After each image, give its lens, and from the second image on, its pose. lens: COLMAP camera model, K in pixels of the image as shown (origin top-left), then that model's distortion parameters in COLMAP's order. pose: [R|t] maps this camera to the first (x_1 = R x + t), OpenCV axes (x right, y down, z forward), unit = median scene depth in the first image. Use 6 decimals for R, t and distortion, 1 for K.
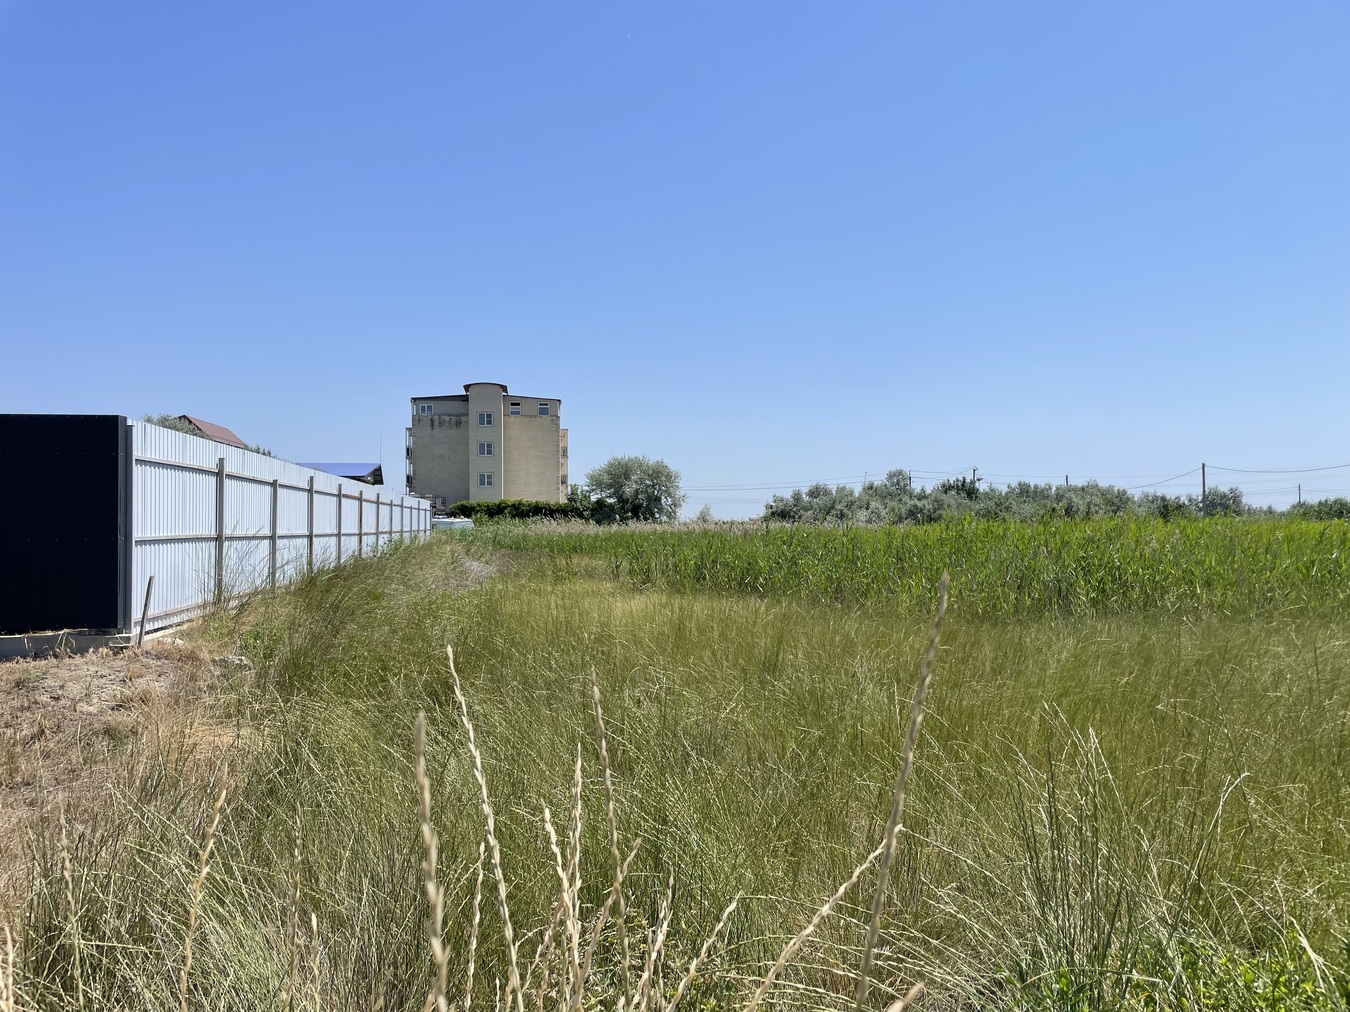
lens RADIAL K [[1005.8, 0, 681.8], [0, 1005.8, 510.5], [0, 0, 1]] dist [0.099594, -0.168352]
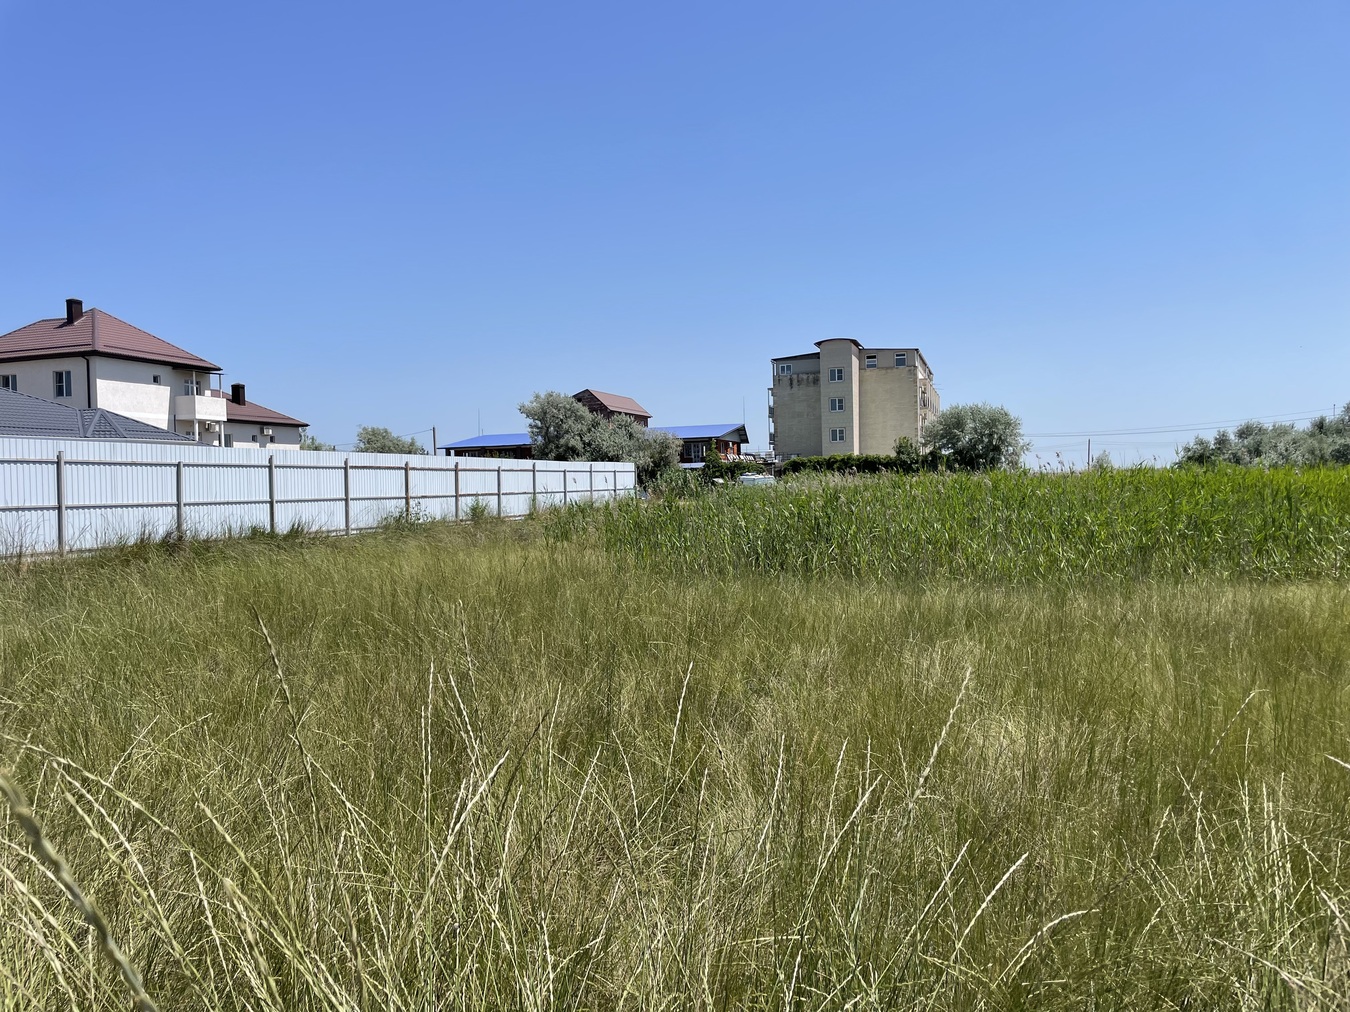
lens RADIAL K [[1005.8, 0, 681.8], [0, 1005.8, 510.5], [0, 0, 1]] dist [0.099594, -0.168352]
pose [[0.901134, -0.007007, -0.433483, 0.103167], [0.027511, 0.998778, 0.041045, -0.000350], [0.432666, -0.048913, 0.900226, 0.013341]]
